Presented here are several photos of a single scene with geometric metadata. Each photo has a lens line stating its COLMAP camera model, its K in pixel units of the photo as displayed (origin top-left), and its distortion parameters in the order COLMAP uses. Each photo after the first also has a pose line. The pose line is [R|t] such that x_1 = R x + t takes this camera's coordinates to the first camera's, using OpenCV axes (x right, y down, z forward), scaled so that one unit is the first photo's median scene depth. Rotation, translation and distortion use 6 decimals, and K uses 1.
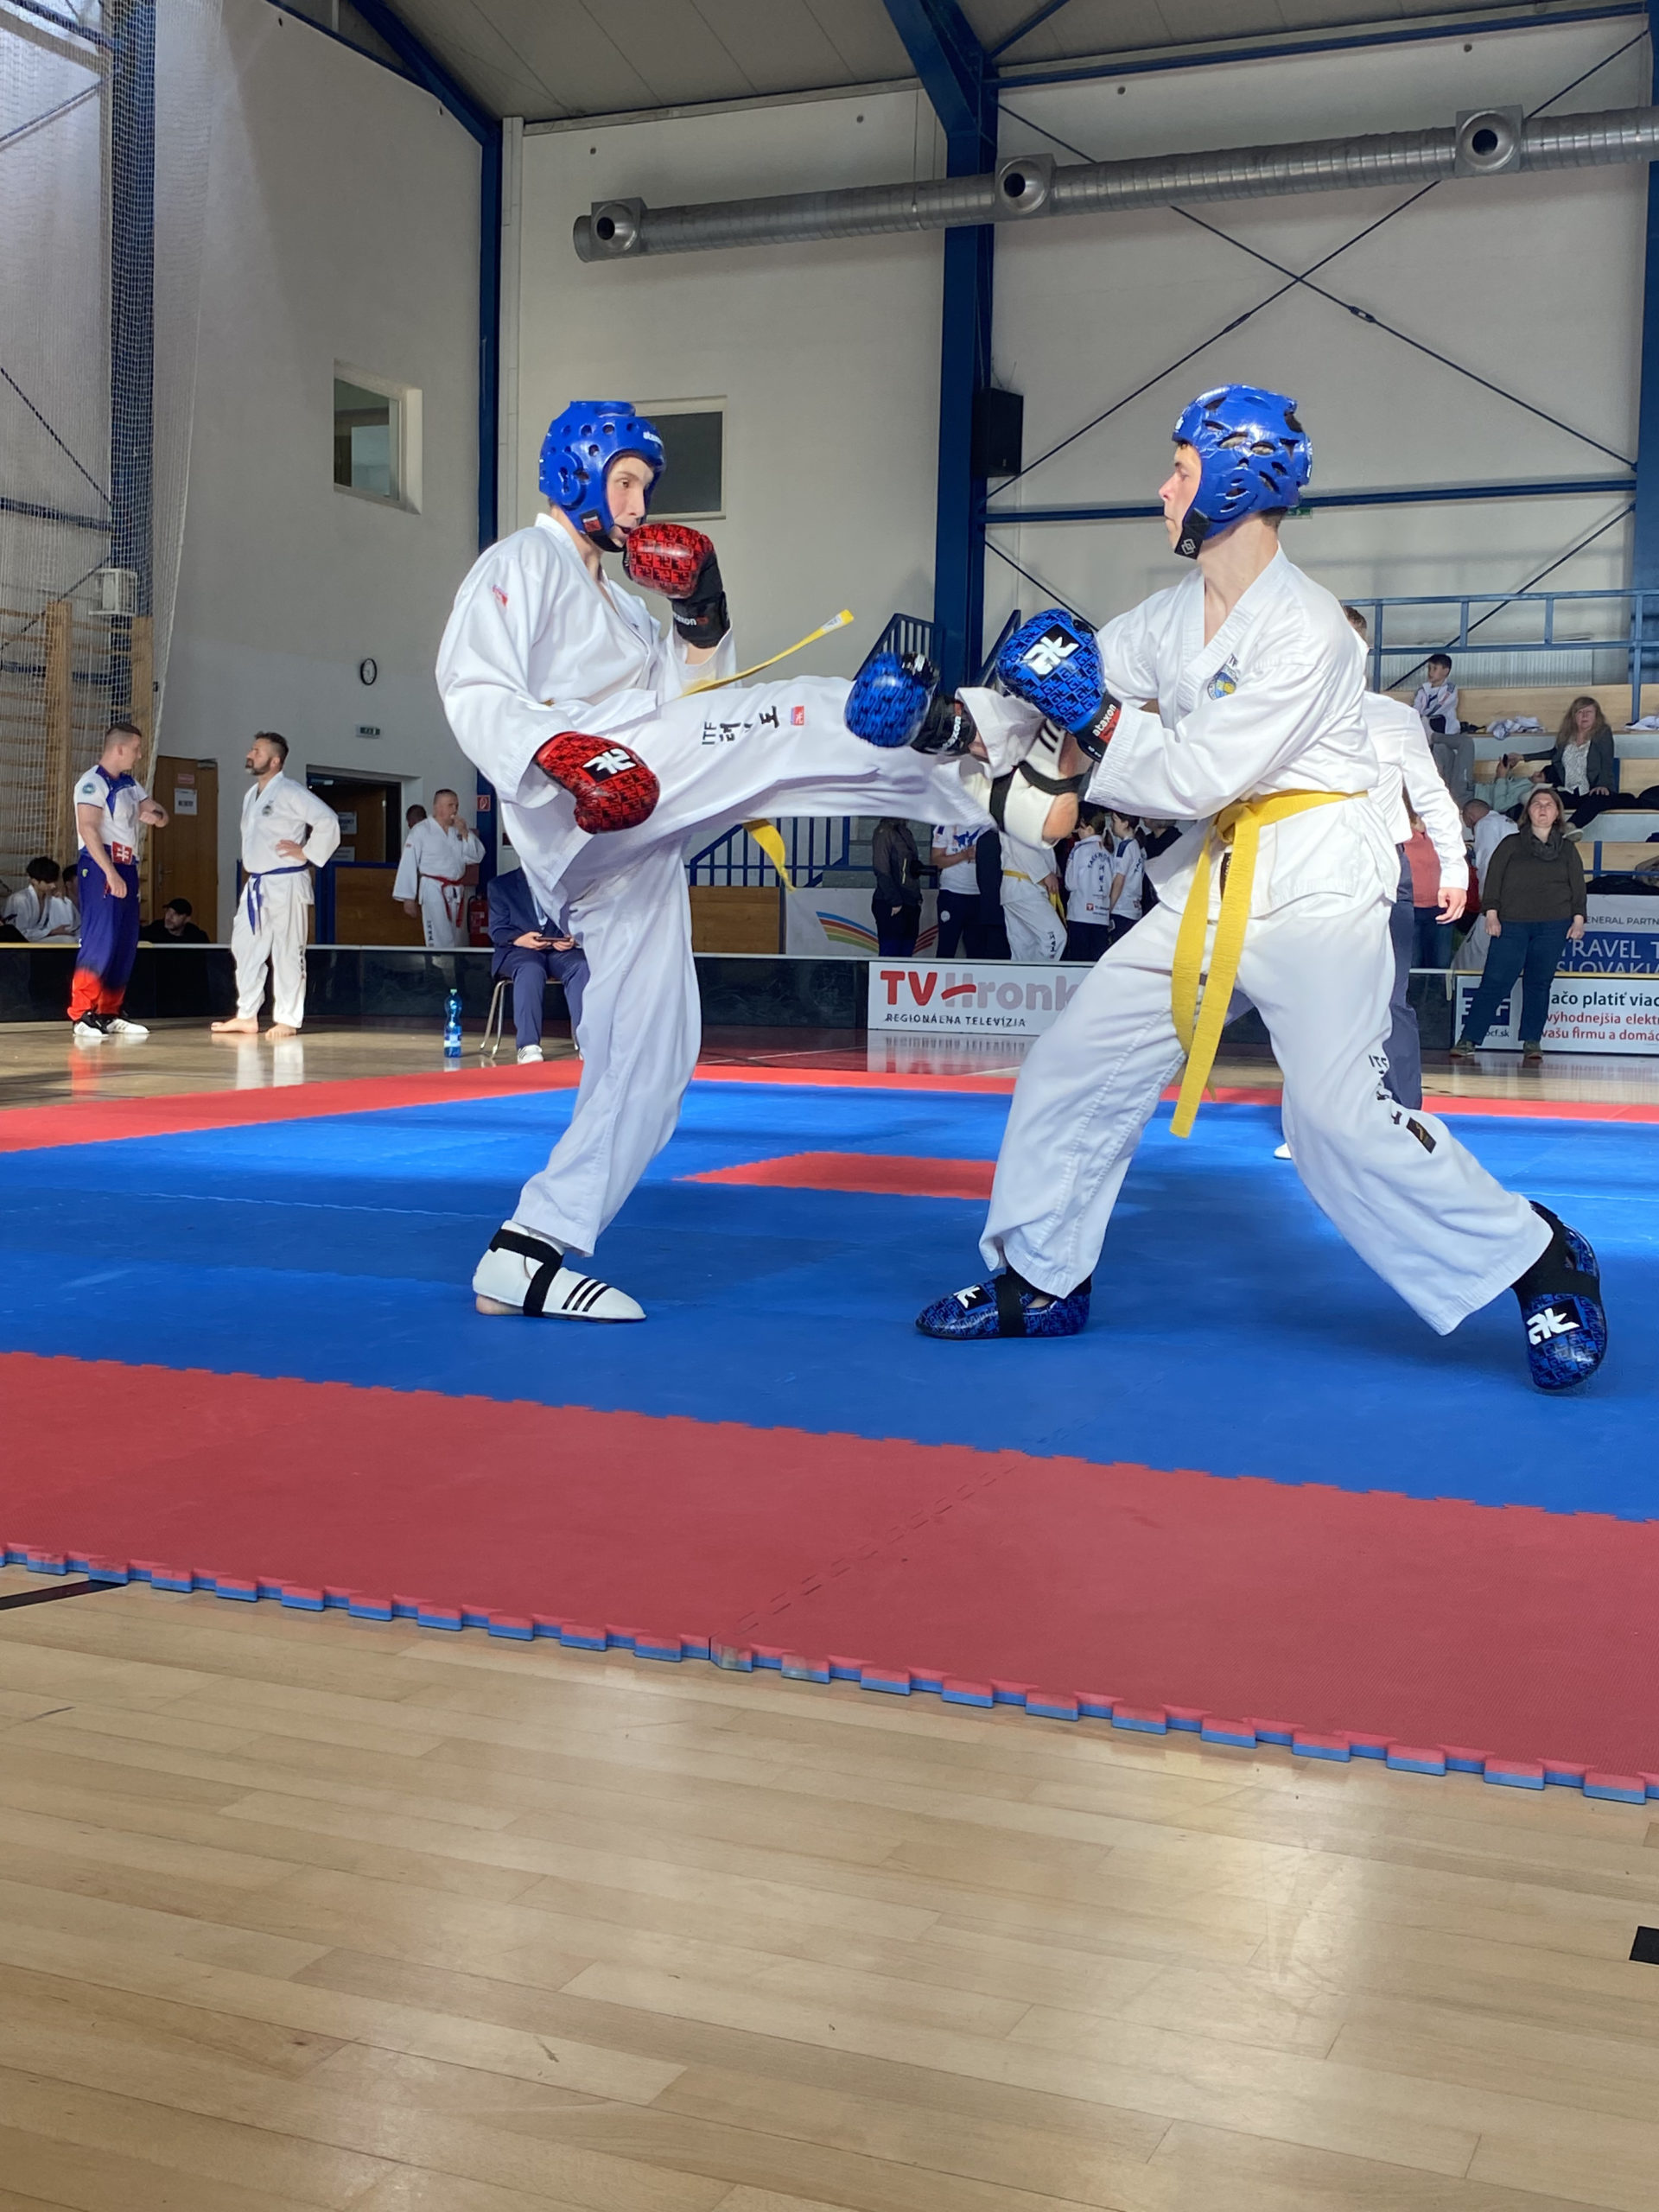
lens RADIAL K [[2543.7, 0, 818.6], [0, 2543.7, 1061.0], [0, 0, 1]] dist [0.016677, 0.000000]
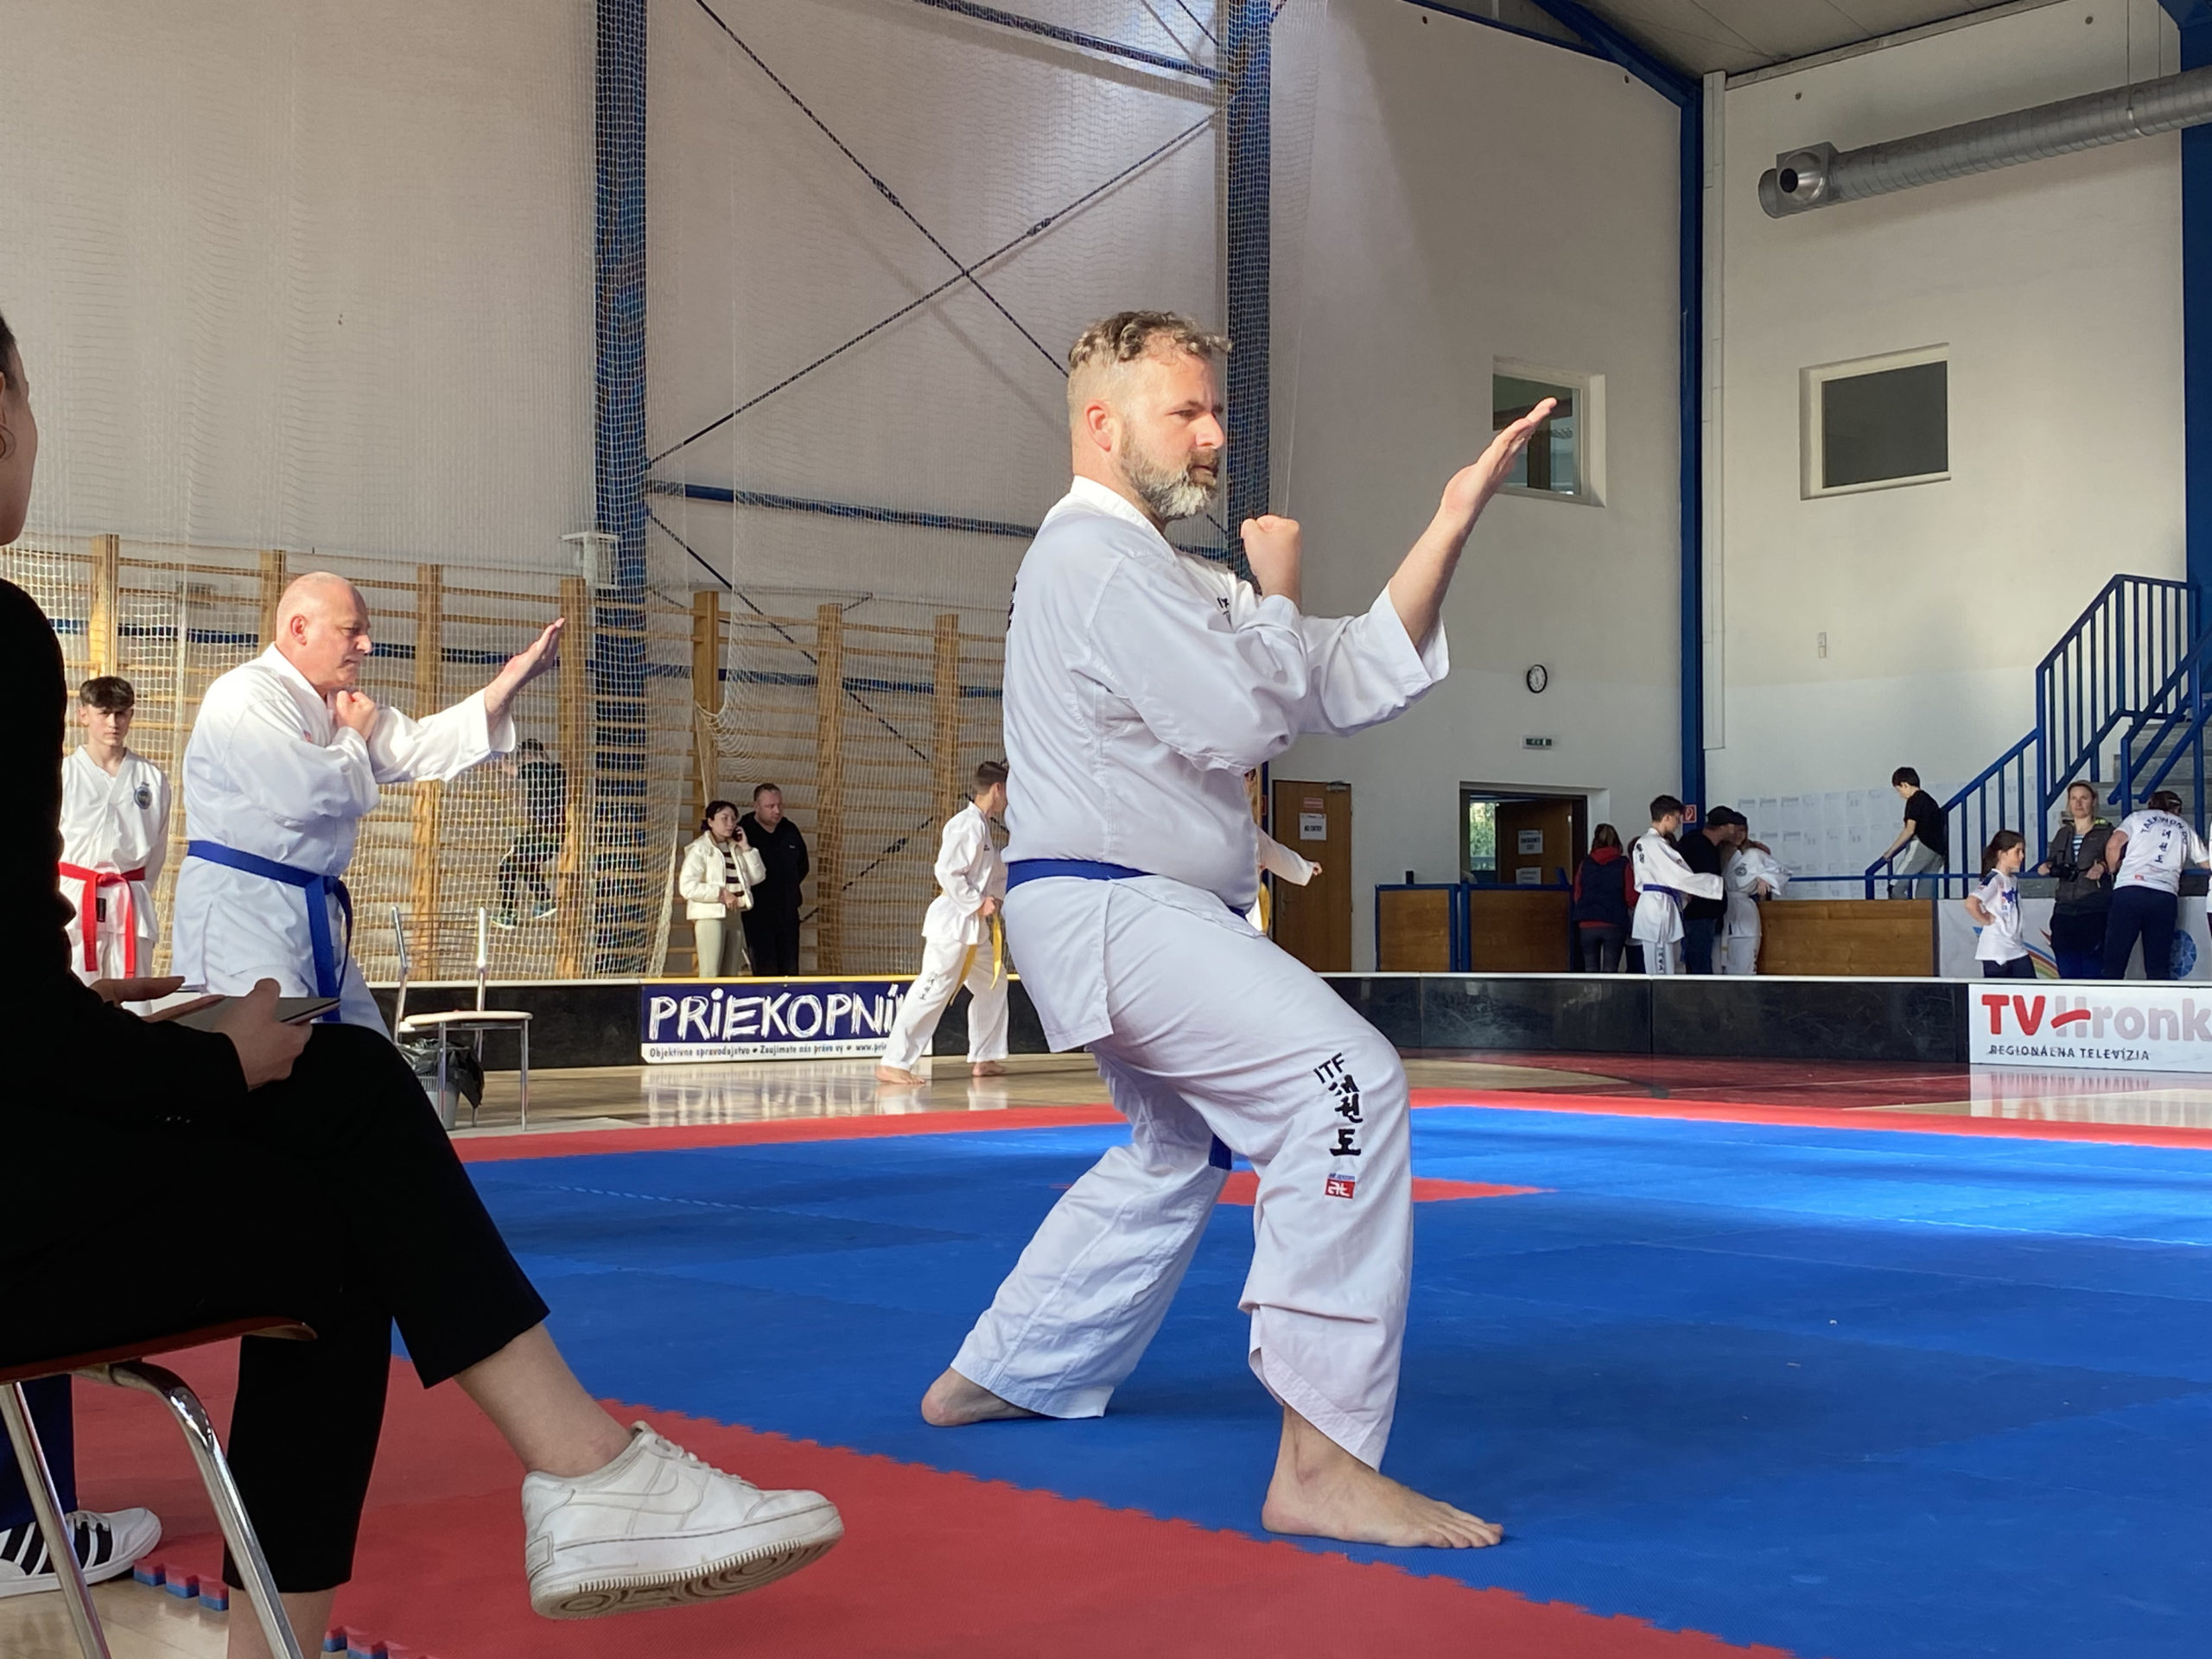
lens RADIAL K [[2925.3, 0, 1103.0], [0, 2925.3, 834.9], [0, 0, 1]] dist [0.018861, 0.000000]
pose [[0.899927, -0.032174, -0.434853, 0.190051], [-0.009192, 0.995653, -0.092690, 0.005389], [0.435945, 0.087412, 0.895718, -0.027512]]
